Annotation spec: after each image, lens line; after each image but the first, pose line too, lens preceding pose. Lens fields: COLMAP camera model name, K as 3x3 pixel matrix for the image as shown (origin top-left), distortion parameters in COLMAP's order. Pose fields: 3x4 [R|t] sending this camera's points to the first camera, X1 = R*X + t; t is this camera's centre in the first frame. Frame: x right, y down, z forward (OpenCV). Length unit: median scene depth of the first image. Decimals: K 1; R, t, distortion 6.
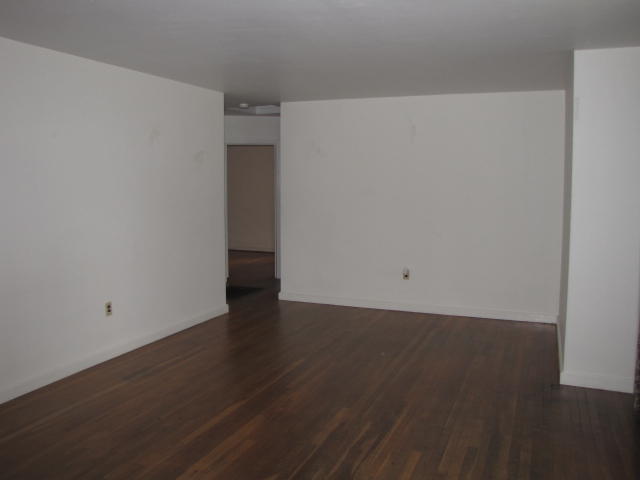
lens RADIAL K [[538.7, 0, 330.2], [0, 538.7, 228.3], [0, 0, 1]] dist [-0.187098, 0.162662]
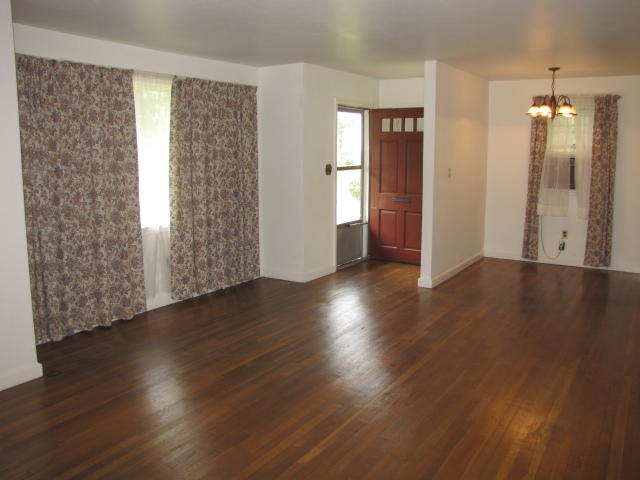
lens RADIAL K [[538.7, 0, 330.2], [0, 538.7, 228.3], [0, 0, 1]] dist [-0.187098, 0.162662]
pose [[-0.985336, -0.025557, 0.168703, -0.231572], [0.015305, 0.971495, 0.236566, -0.182079], [-0.169940, 0.235679, -0.956857, 2.019306]]
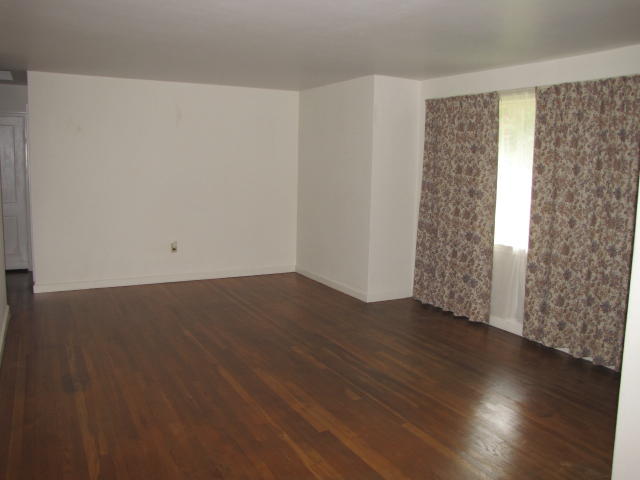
lens RADIAL K [[538.7, 0, 330.2], [0, 538.7, 228.3], [0, 0, 1]] dist [-0.187098, 0.162662]
pose [[0.621407, -0.082380, 0.779145, -0.922054], [0.050202, 0.996600, 0.065333, -0.012806], [-0.781878, -0.001483, 0.623429, 0.166061]]
